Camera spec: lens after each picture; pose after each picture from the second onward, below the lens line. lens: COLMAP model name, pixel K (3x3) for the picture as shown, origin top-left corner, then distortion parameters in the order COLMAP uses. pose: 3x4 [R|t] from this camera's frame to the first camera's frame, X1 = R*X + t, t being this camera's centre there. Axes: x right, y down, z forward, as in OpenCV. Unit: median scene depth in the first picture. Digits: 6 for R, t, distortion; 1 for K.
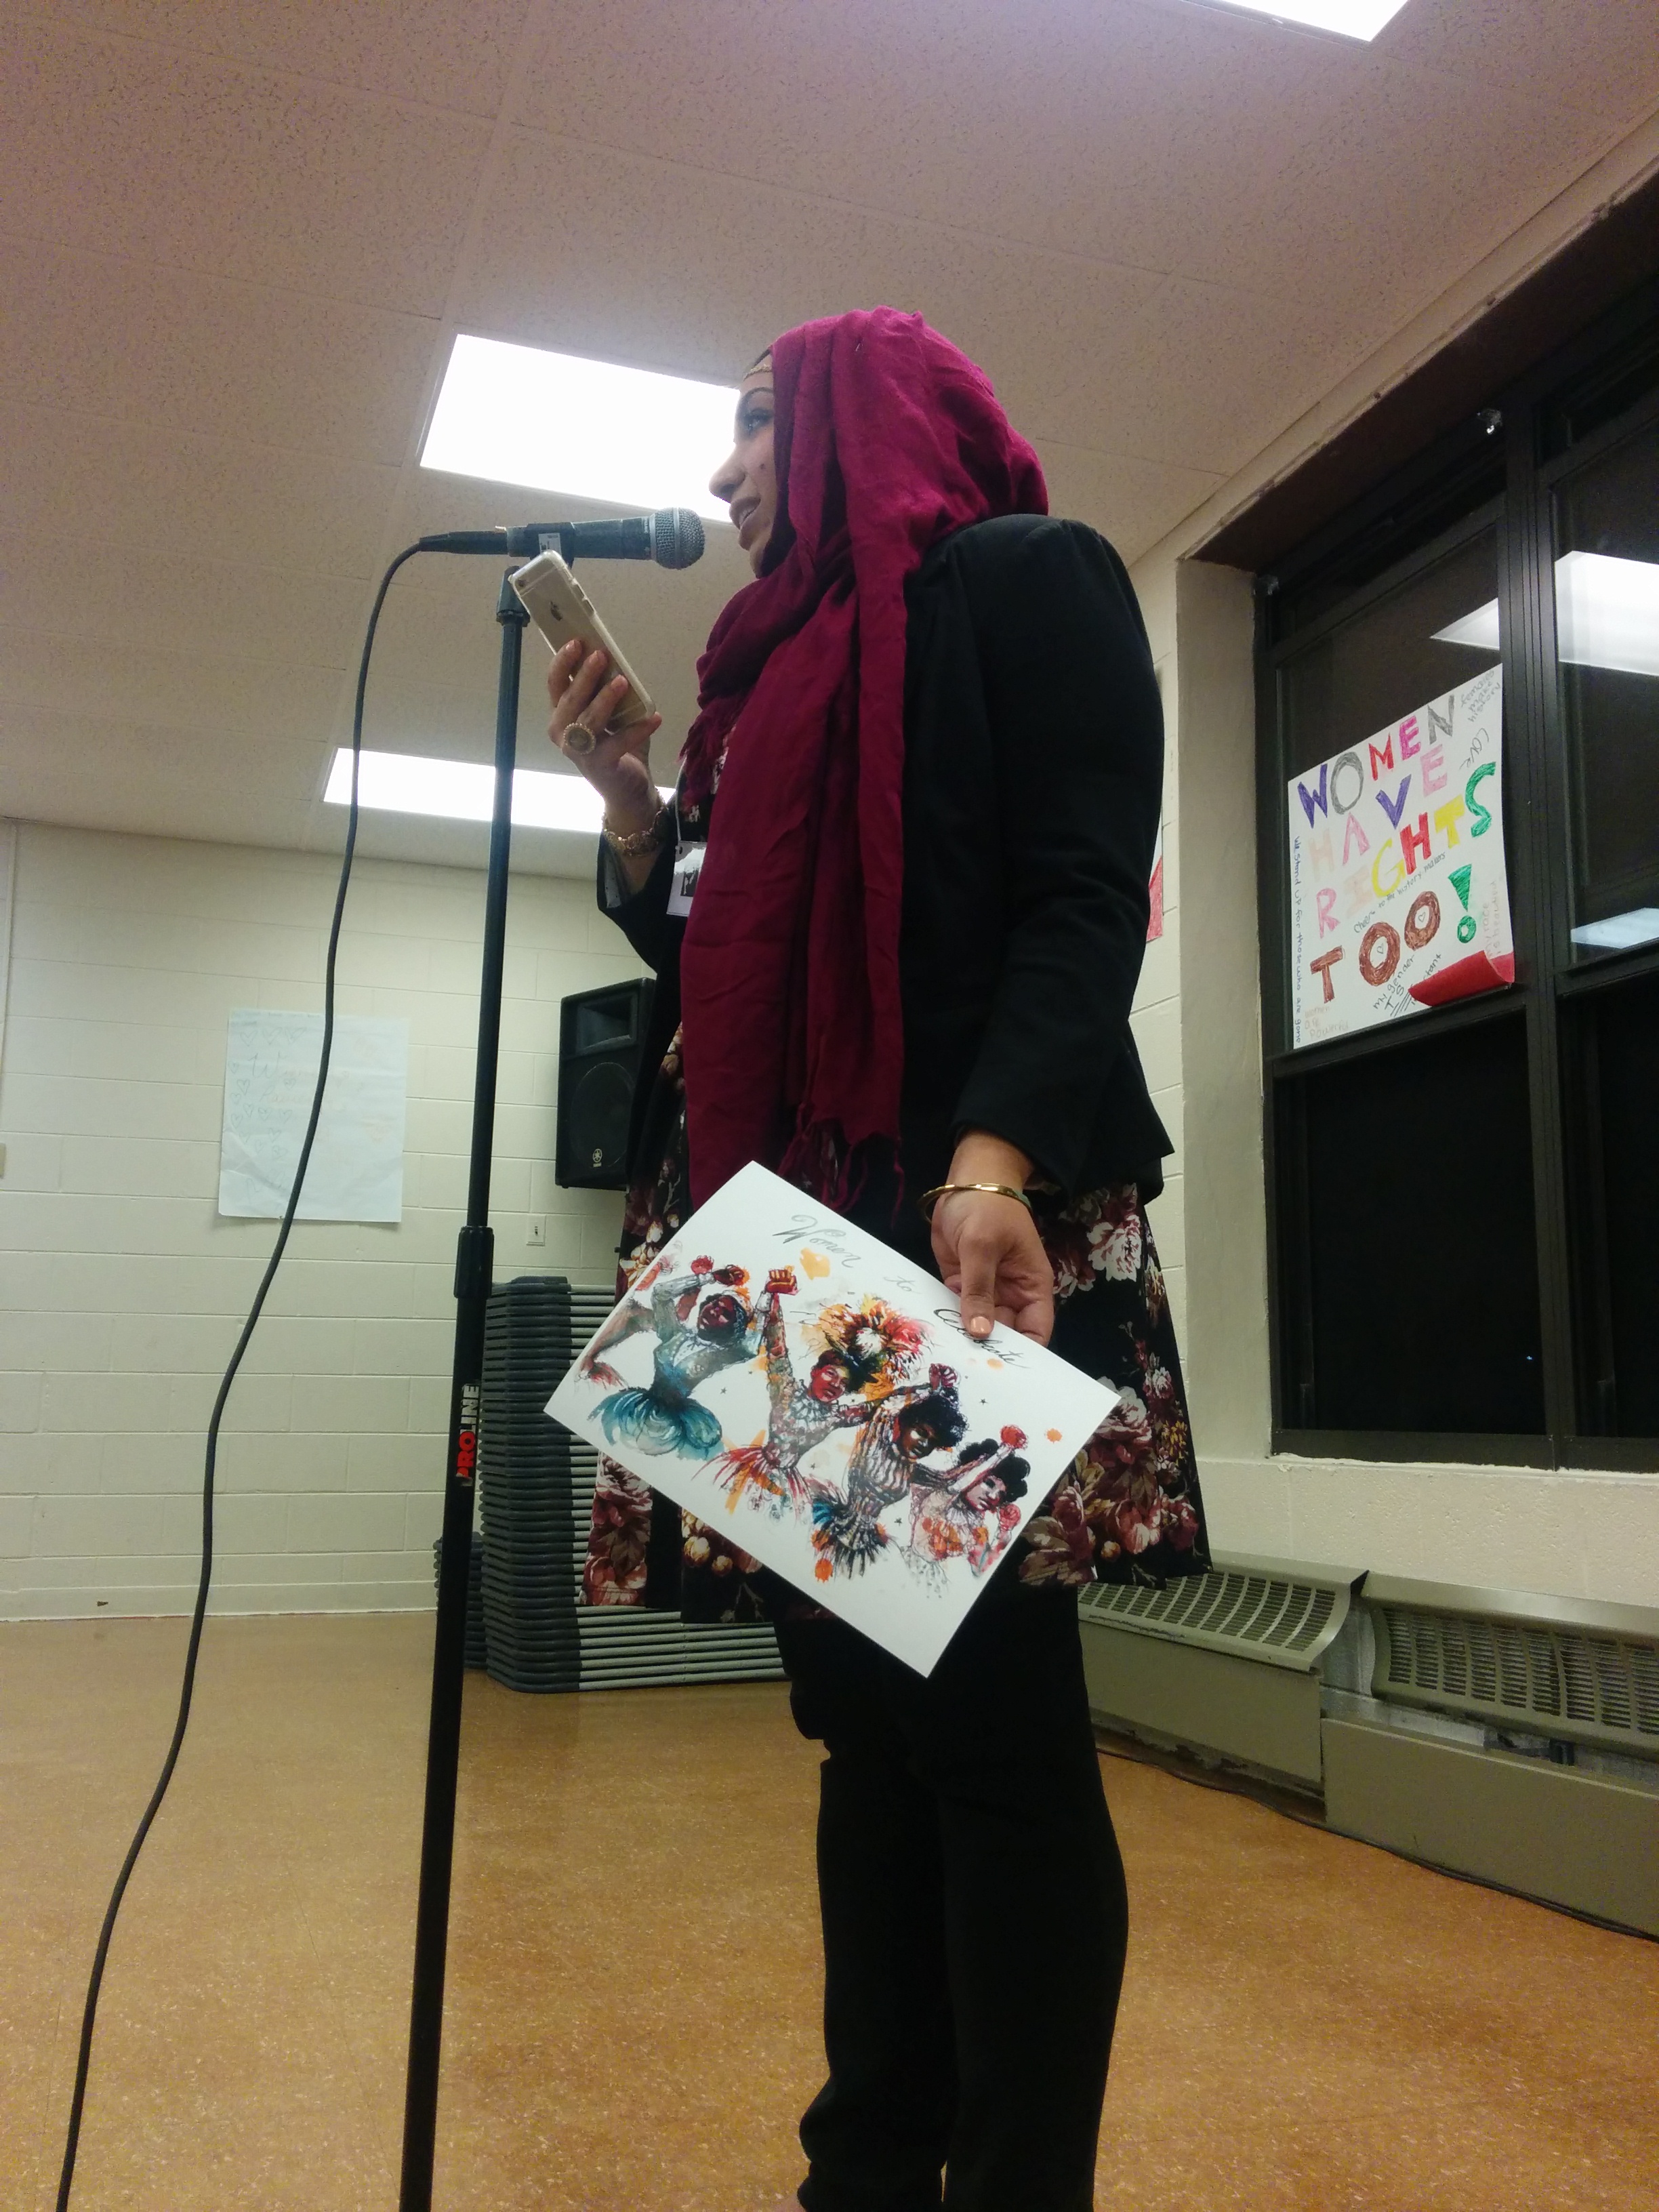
lens RADIAL K [[1912.8, 0, 811.5], [0, 1912.8, 1112.9], [0, 0, 1]] dist [0.076987, -0.114453]
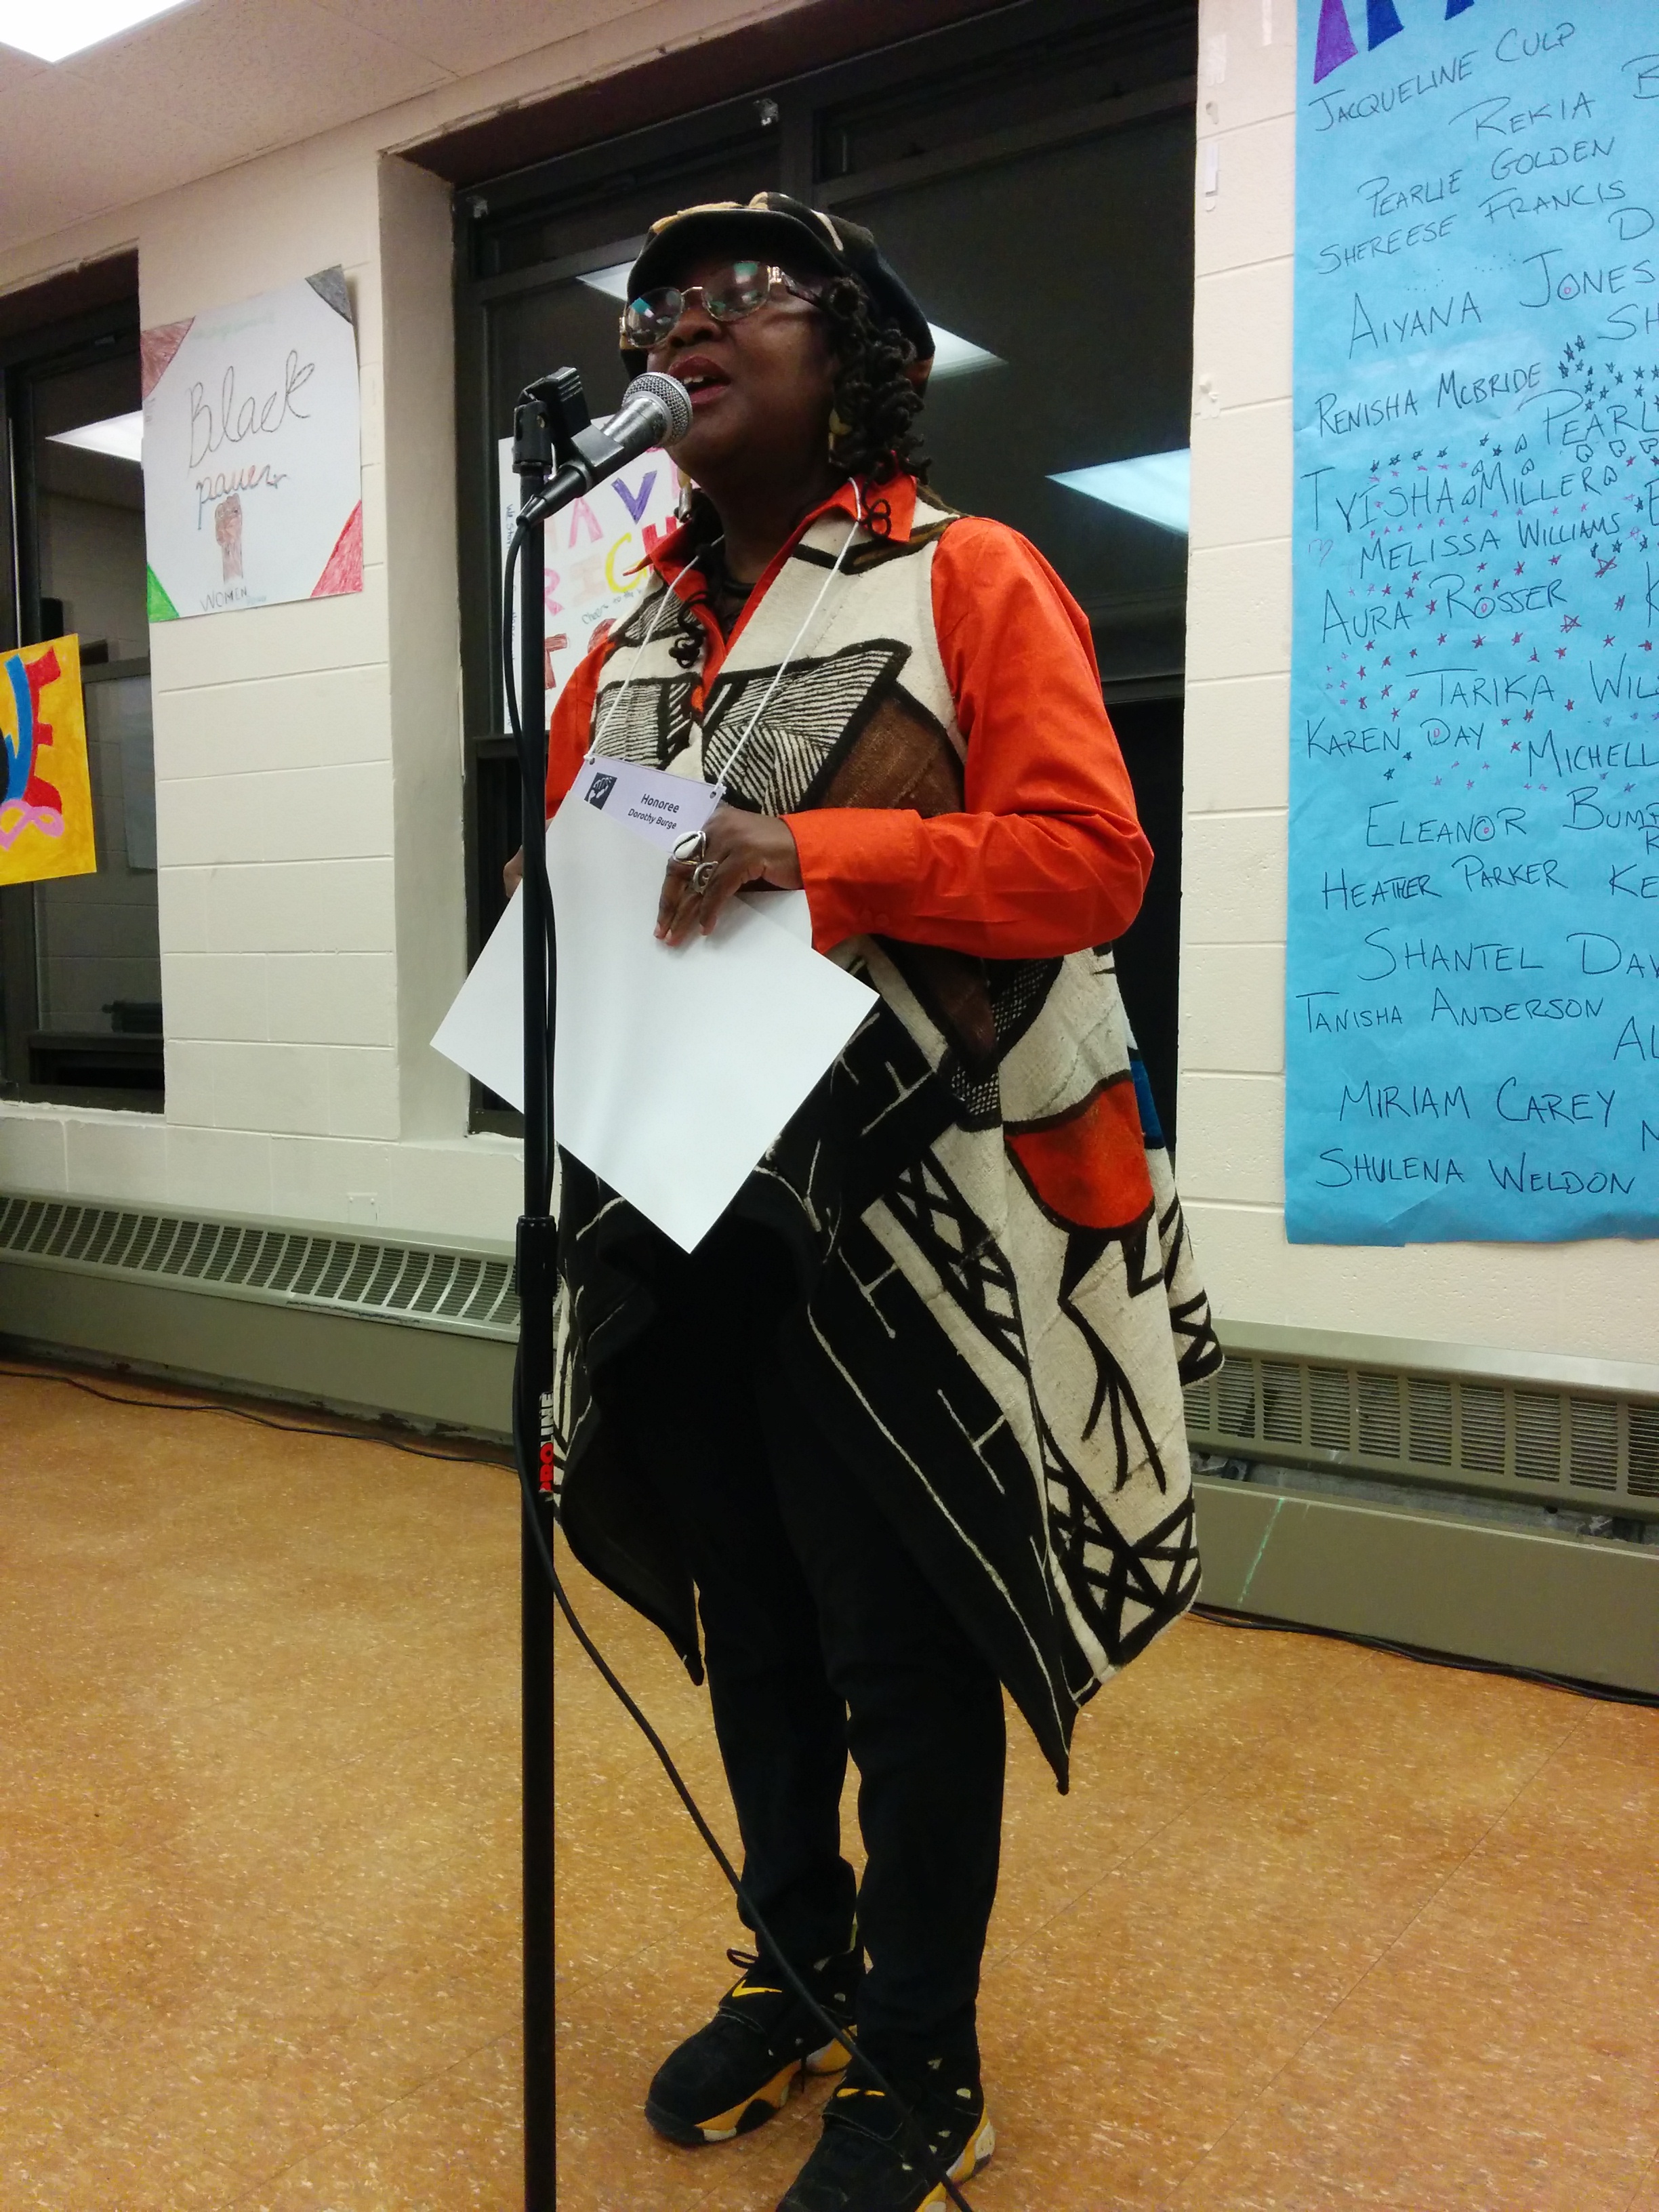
lens RADIAL K [[1912.8, 0, 819.0], [0, 1912.8, 1126.6], [0, 0, 1]] dist [0.076987, -0.114453]
pose [[0.816802, -0.060875, 0.573697, -0.222585], [-0.079043, 0.973232, 0.215807, -0.070333], [-0.571477, -0.221618, 0.790126, 0.093790]]
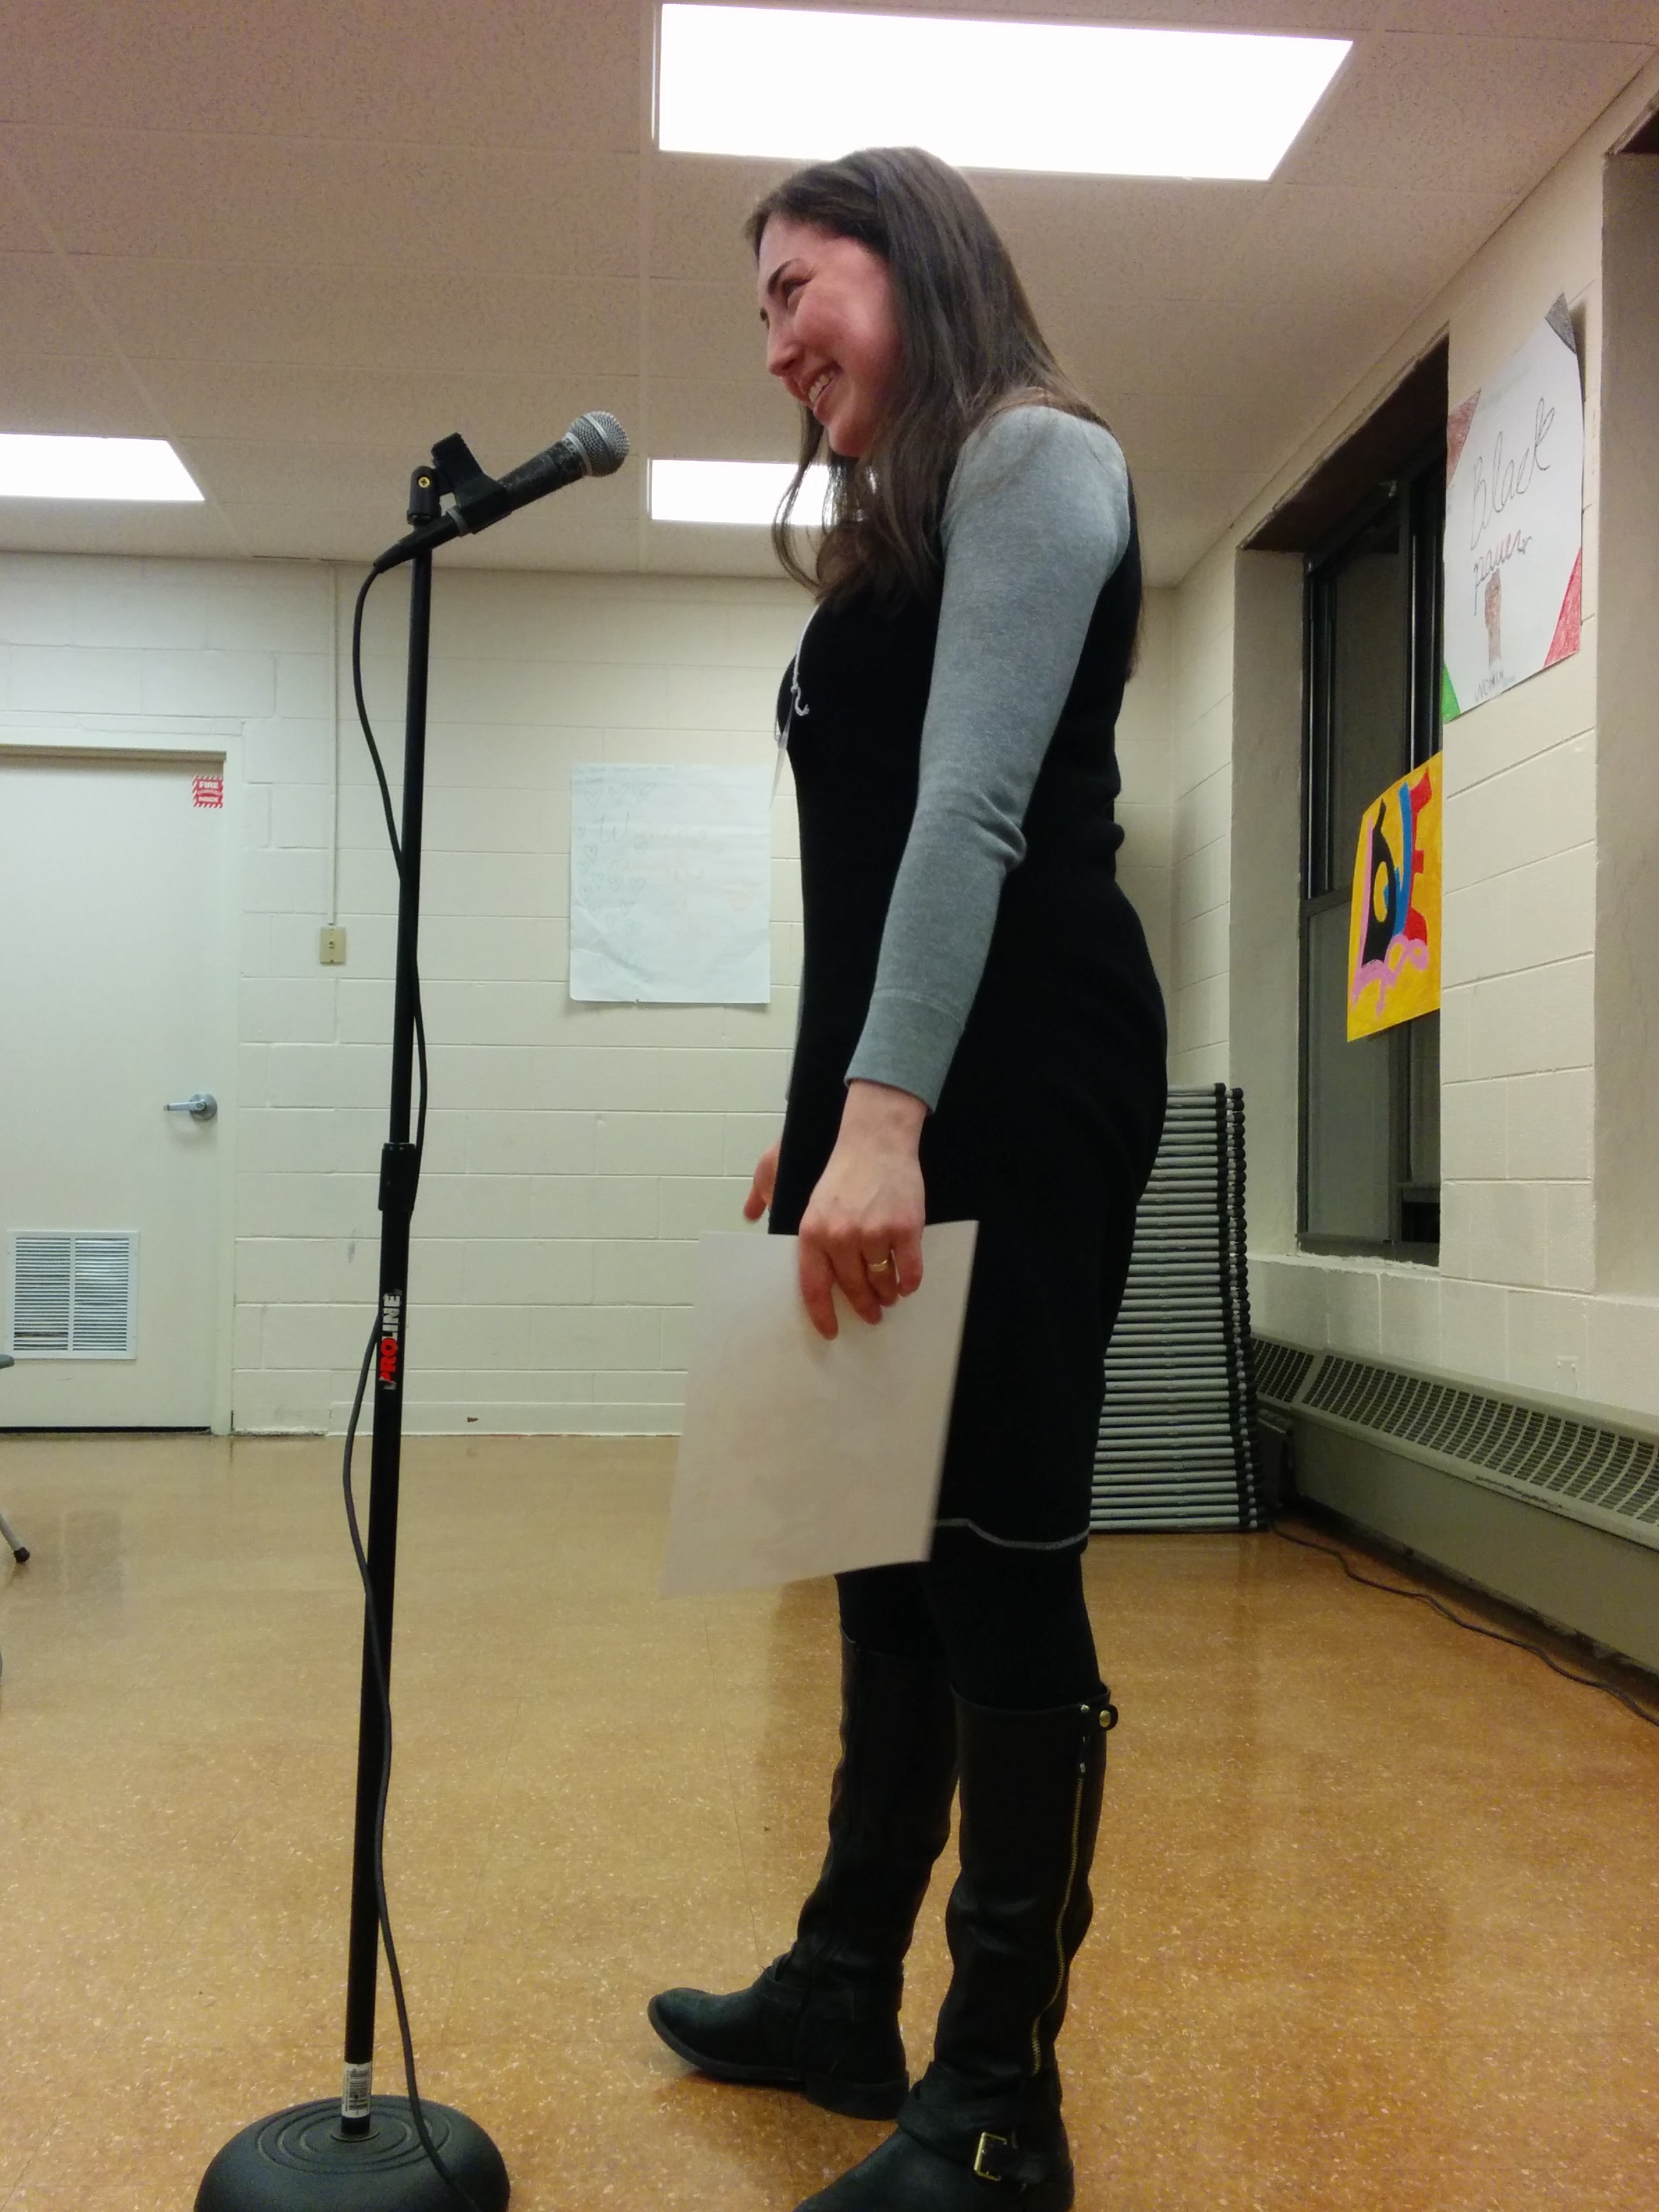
lens RADIAL K [[2371.8, 0, 814.5], [0, 2371.8, 1134.0], [0, 0, 1]] dist [0.034815, 0.000000]
pose [[0.967680, -0.008229, -0.252047, 0.146117], [0.041662, 0.990950, 0.127601, -0.039444], [0.248716, -0.133978, 0.959266, -0.067170]]
